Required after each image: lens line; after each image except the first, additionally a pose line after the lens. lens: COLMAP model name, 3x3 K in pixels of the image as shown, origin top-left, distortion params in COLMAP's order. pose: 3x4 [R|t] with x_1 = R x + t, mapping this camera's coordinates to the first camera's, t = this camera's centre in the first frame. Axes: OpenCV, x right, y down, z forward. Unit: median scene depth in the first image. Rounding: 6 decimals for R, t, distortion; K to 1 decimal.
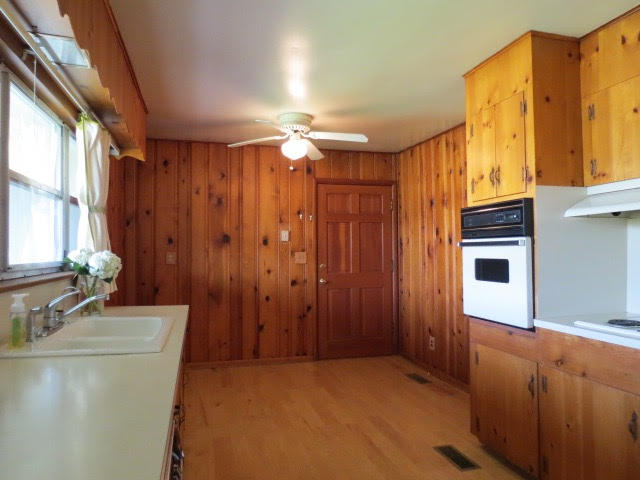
lens RADIAL K [[463.2, 0, 320.0], [0, 463.2, 240.0], [0, 0, 1]] dist [-0.004819, 0.003229]
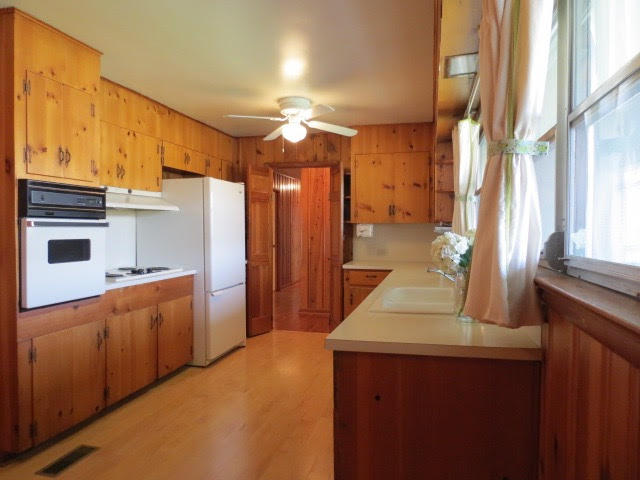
lens RADIAL K [[463.2, 0, 320.0], [0, 463.2, 240.0], [0, 0, 1]] dist [-0.004819, 0.003229]
pose [[-0.880240, -0.006983, 0.474477, -0.321215], [-0.008261, 0.999966, -0.000608, 0.021125], [-0.474456, -0.004455, -0.880268, 0.894261]]
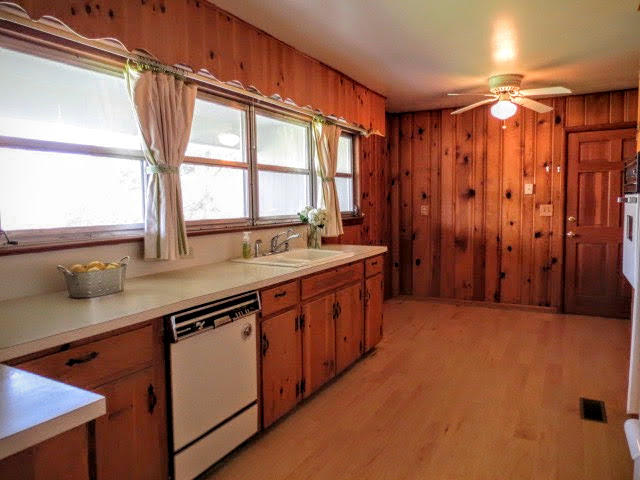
lens RADIAL K [[463.2, 0, 320.0], [0, 463.2, 240.0], [0, 0, 1]] dist [-0.004819, 0.003229]
pose [[0.723329, 0.049392, -0.688735, 0.309419], [0.028210, 0.994492, 0.100946, -0.013321], [0.689927, -0.092446, 0.717951, -0.066245]]
